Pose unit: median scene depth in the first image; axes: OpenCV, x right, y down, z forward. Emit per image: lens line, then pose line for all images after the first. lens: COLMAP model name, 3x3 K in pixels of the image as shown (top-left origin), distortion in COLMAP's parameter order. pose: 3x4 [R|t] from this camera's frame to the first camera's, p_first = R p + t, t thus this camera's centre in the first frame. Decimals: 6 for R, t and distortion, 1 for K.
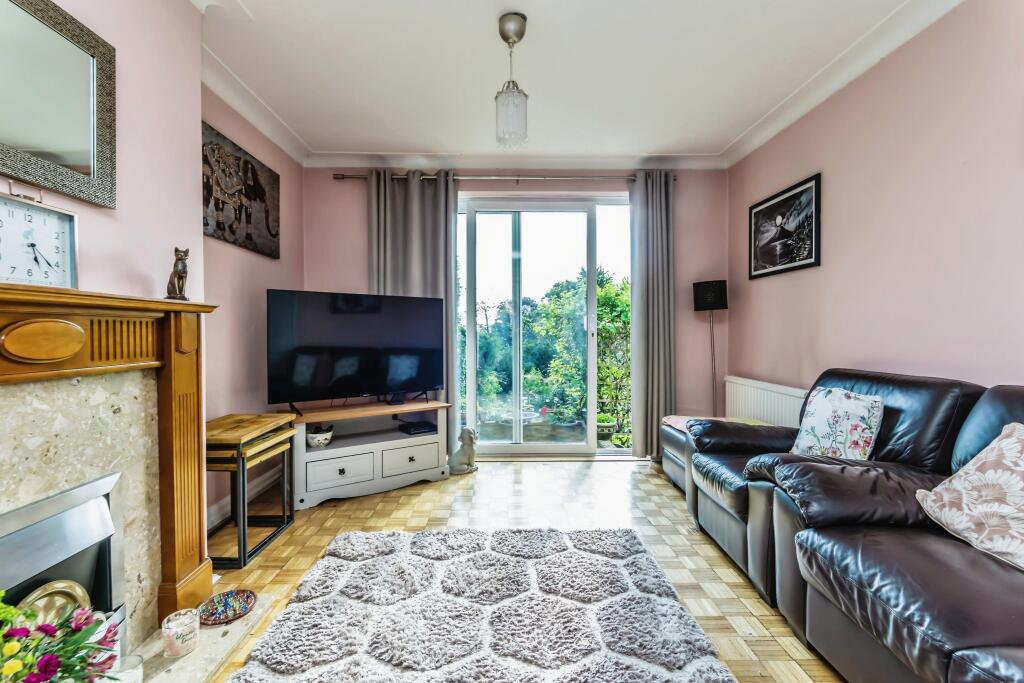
lens RADIAL K [[460.5, 0, 512.0], [0, 460.5, 341.5], [0, 0, 1]] dist [-0.001504, 0.000032]
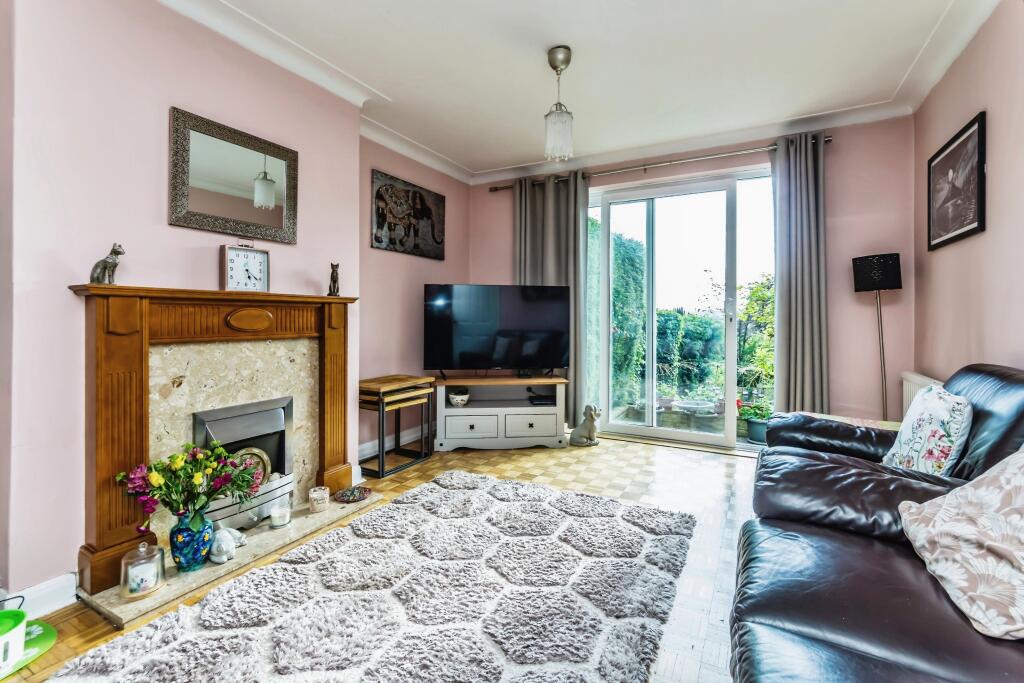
lens RADIAL K [[464.9, 0, 511.7], [0, 464.9, 318.1], [0, 0, 1]] dist [0.001532, 0.000139]
pose [[0.872412, 0.003603, -0.488758, 0.398519], [-0.012608, 0.999806, -0.015135, 0.003408], [0.488609, 0.019366, 0.872288, -0.070414]]
